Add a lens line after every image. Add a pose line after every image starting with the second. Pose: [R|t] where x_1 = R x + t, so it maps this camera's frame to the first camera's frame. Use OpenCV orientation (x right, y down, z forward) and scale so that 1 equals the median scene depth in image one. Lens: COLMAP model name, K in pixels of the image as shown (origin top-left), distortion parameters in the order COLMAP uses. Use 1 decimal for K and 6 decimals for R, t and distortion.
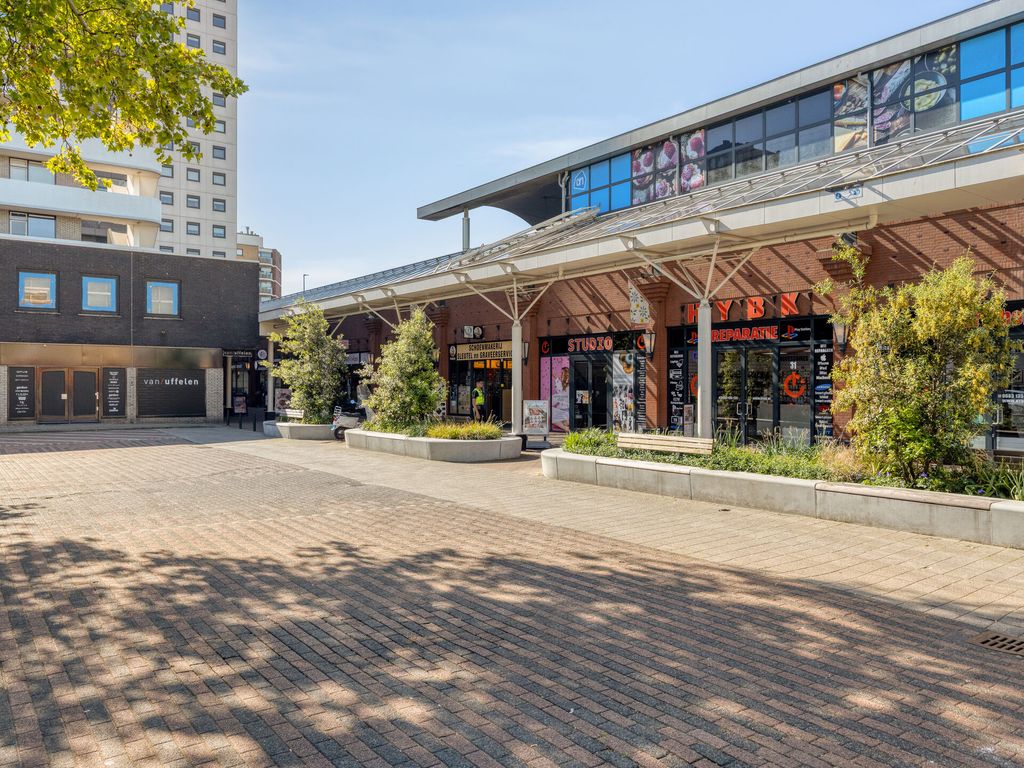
lens RADIAL K [[704.0, 0, 512.0], [0, 704.0, 384.0], [0, 0, 1]] dist [-0.002153, -0.000680]
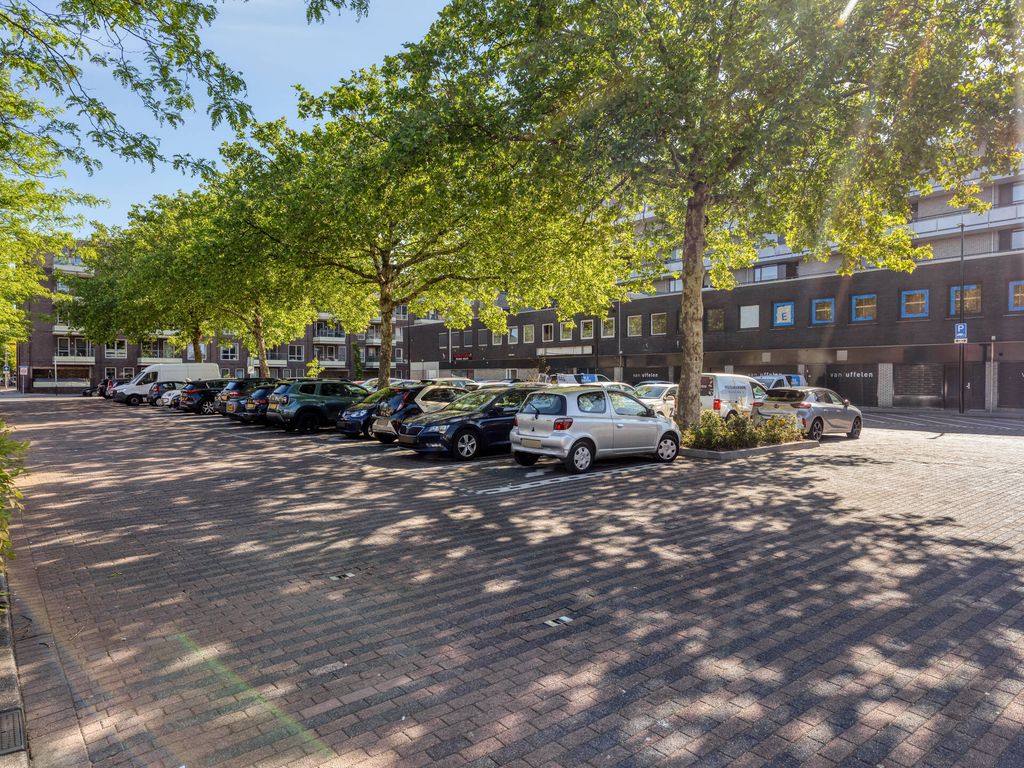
lens RADIAL K [[639.3, 0, 512.0], [0, 639.3, 384.0], [0, 0, 1]] dist [0.000333, 0.000192]
pose [[0.057932, -0.003629, -0.998314, 0.948192], [-0.001761, 0.999991, -0.003737, 0.035598], [0.998319, 0.001975, 0.057925, 0.431206]]
